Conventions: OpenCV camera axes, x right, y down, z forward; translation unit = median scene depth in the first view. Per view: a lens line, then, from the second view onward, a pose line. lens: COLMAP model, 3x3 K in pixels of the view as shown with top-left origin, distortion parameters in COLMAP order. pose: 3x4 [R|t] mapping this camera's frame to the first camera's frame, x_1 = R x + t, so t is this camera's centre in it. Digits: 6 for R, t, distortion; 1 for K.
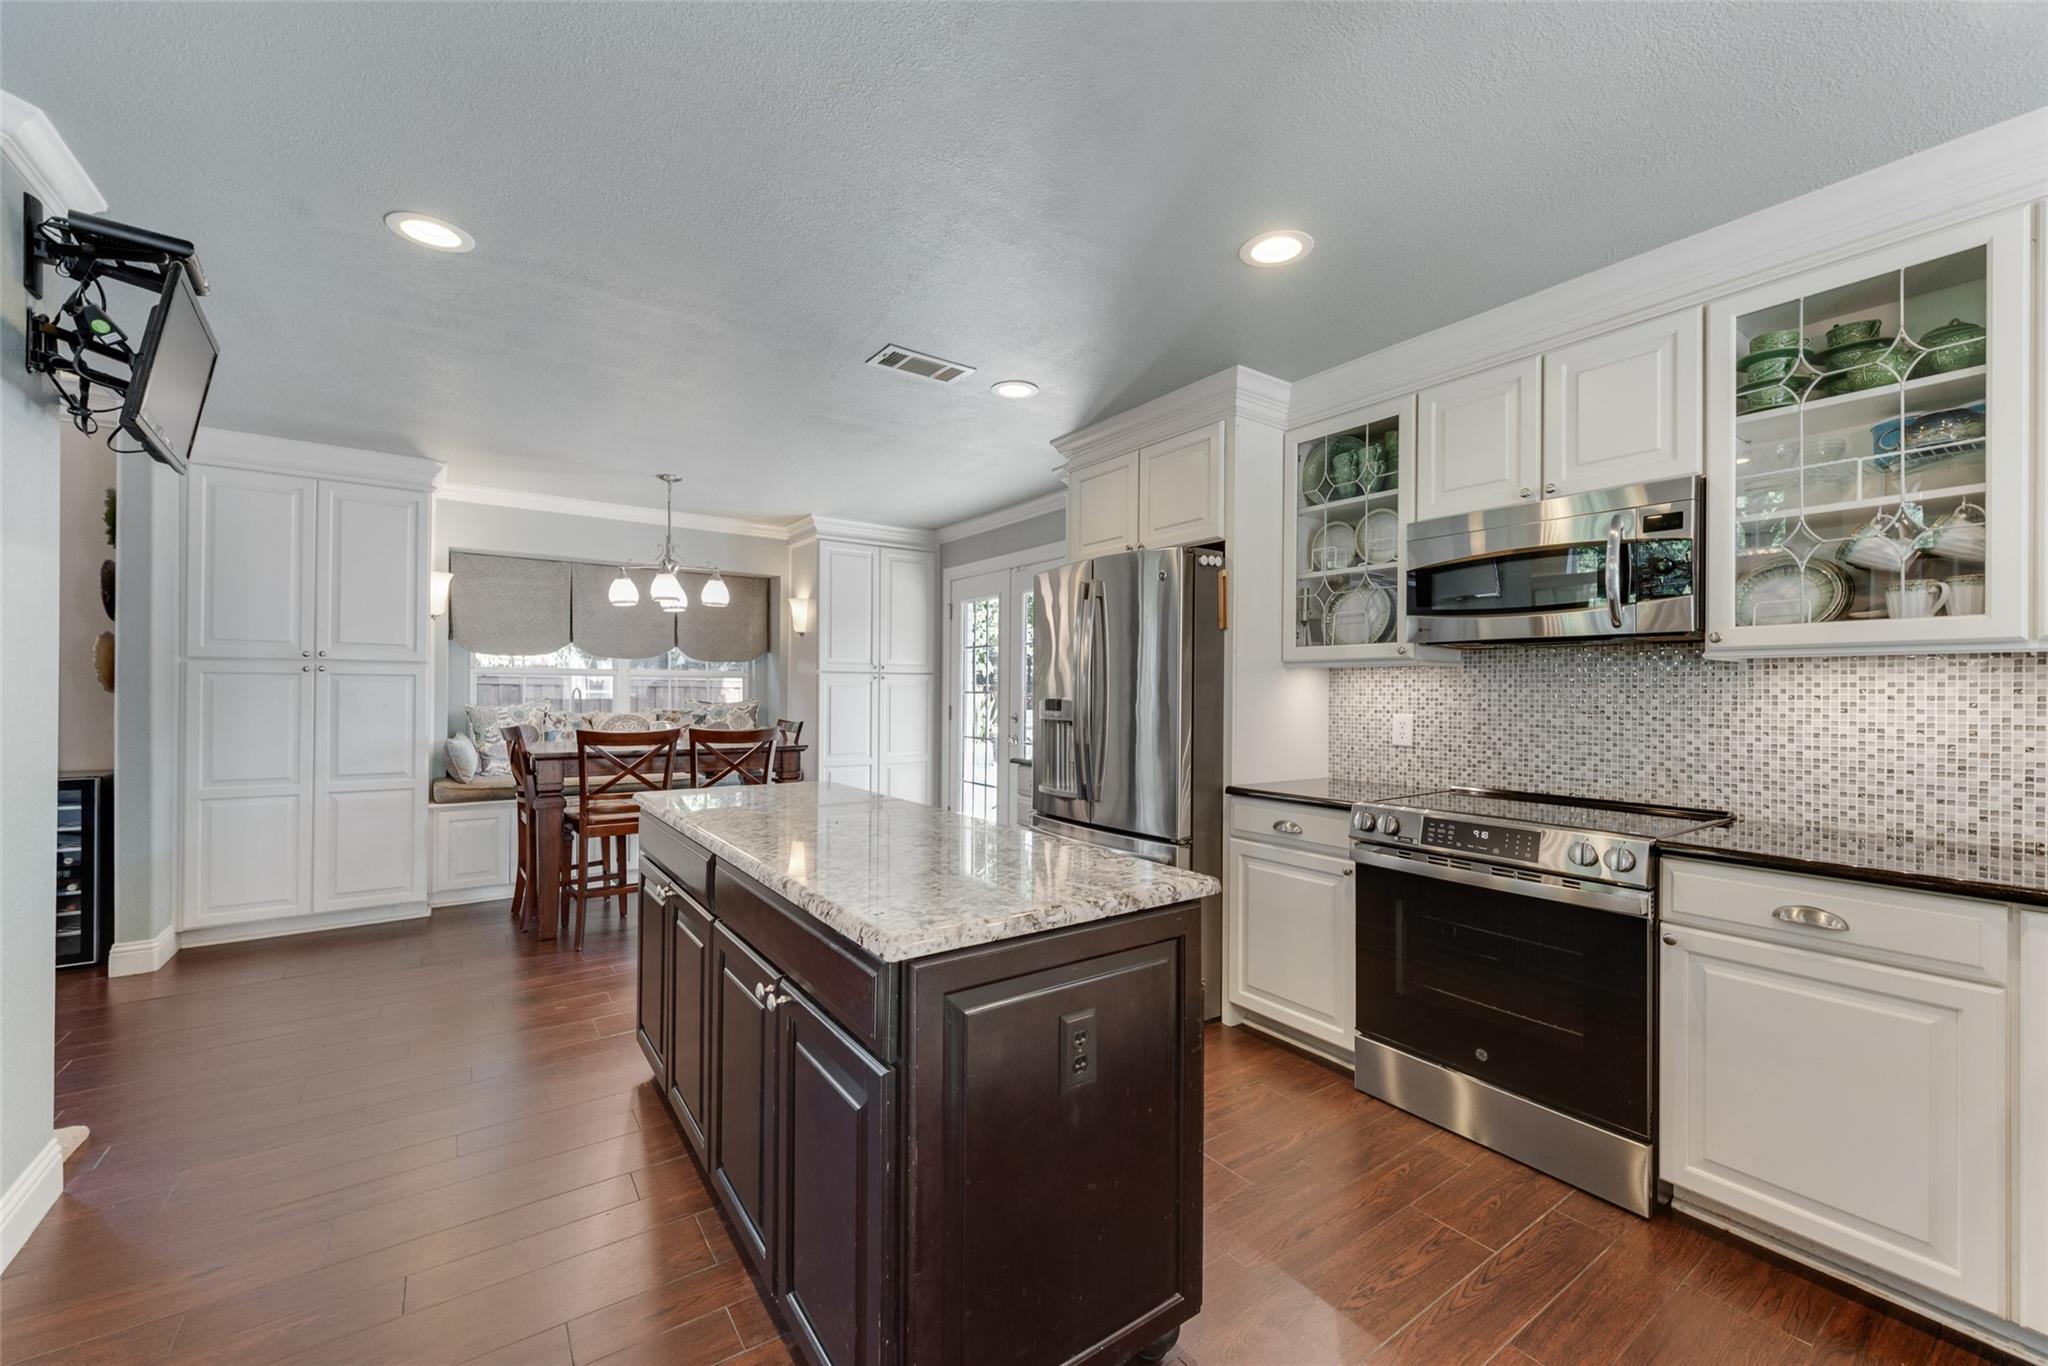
lens RADIAL K [[797.8, 0, 1017.4], [0, 797.8, 687.2], [0, 0, 1]] dist [0.003603, 0.000200]
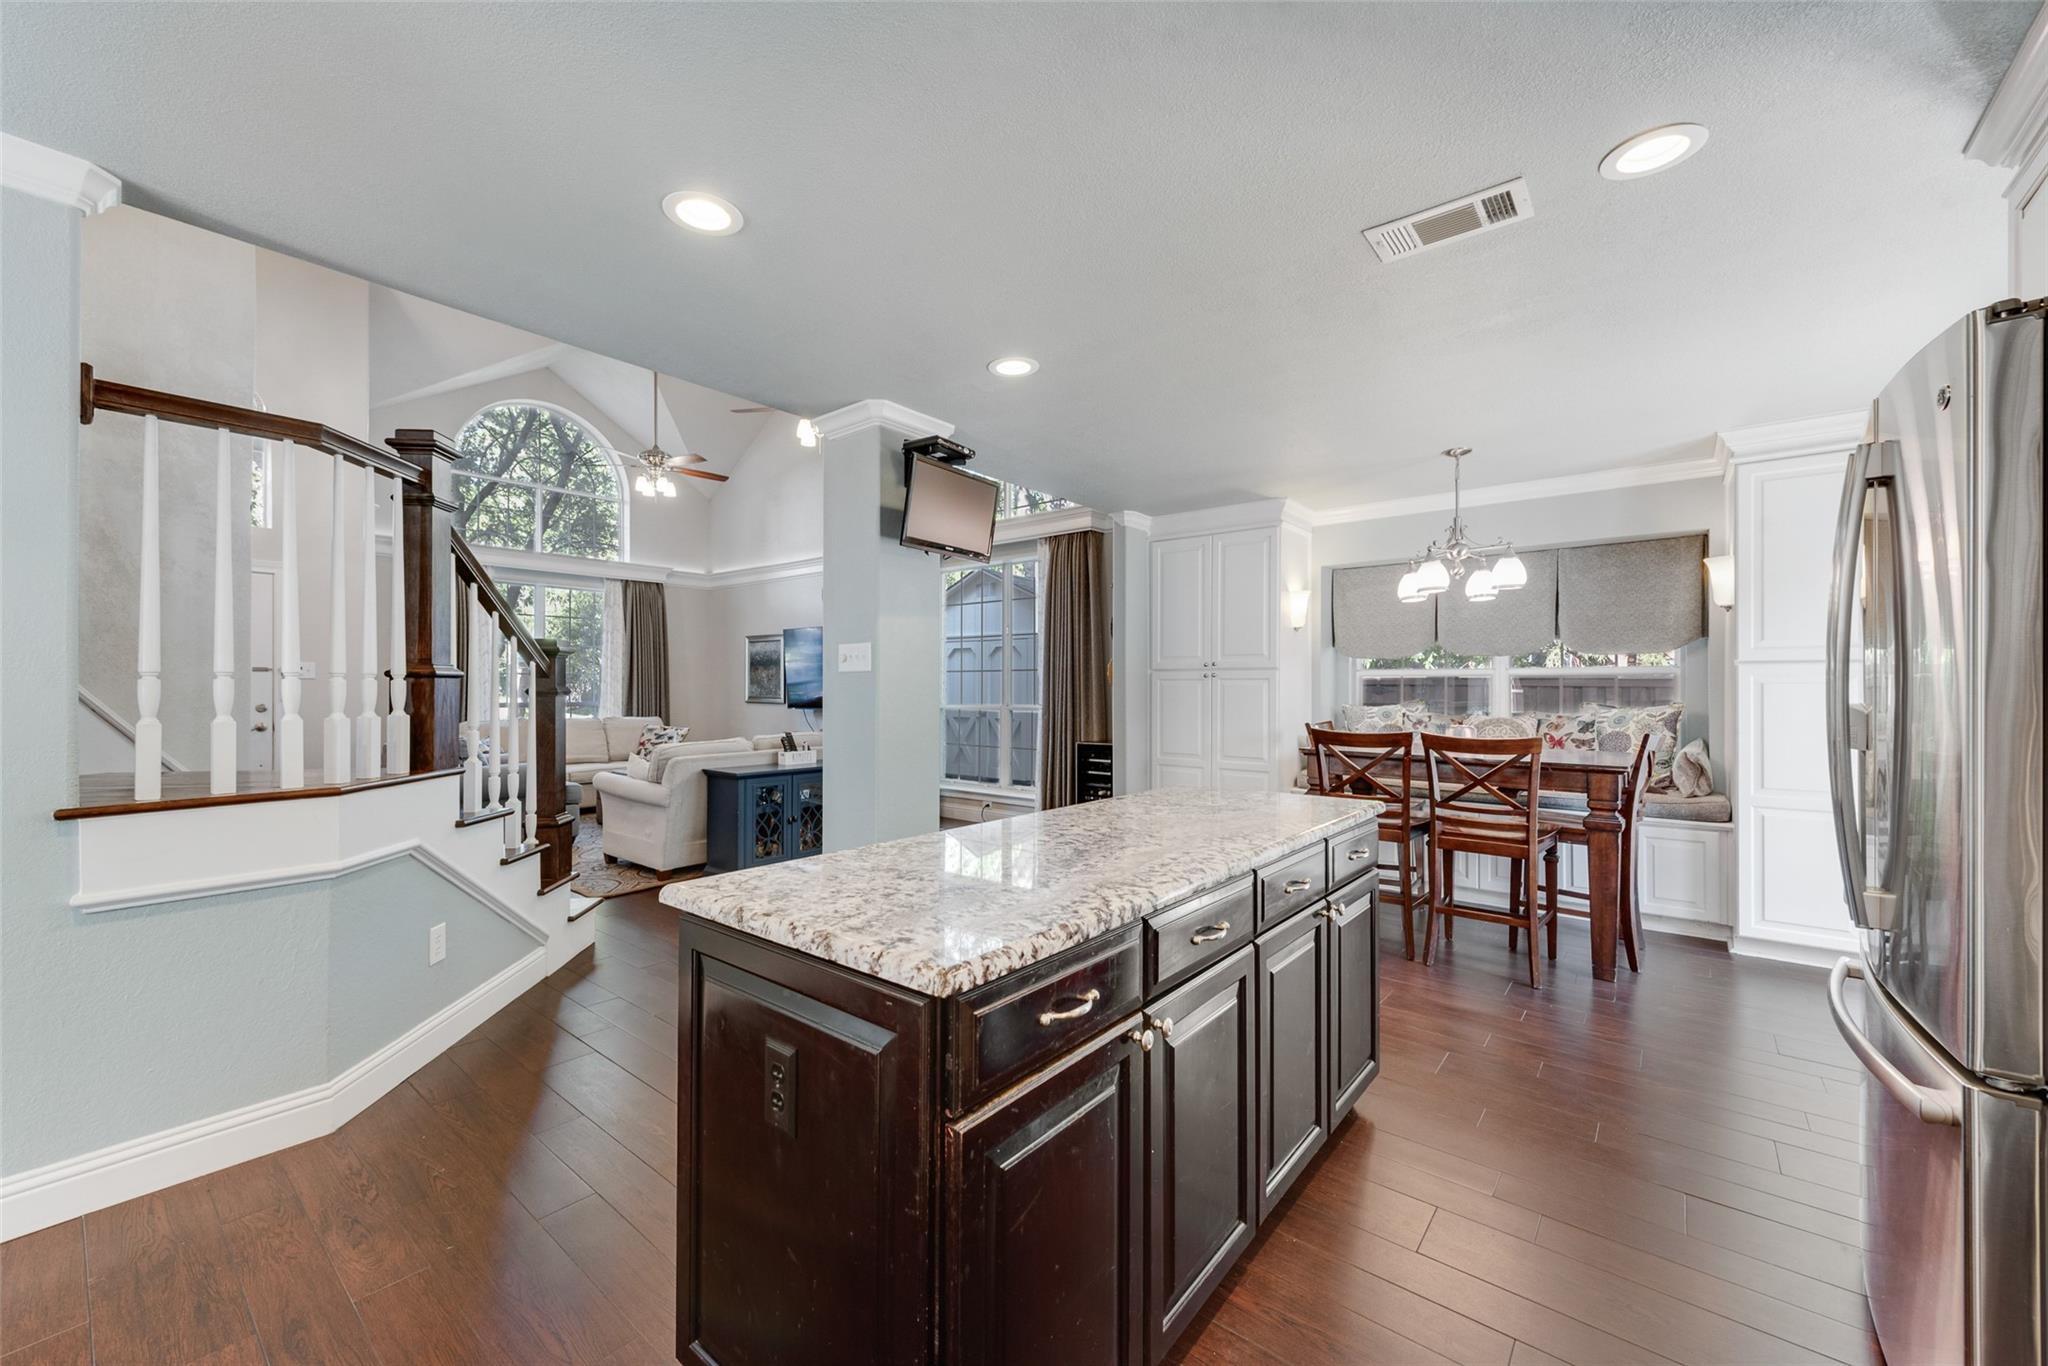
lens RADIAL K [[797.8, 0, 1019.2], [0, 797.8, 684.8], [0, 0, 1]] dist [0.003603, 0.000200]
pose [[0.268295, -0.010654, -0.963278, 0.326527], [0.002801, 0.999943, -0.010280, 0.005720], [0.963333, 0.000060, 0.268309, 0.328531]]
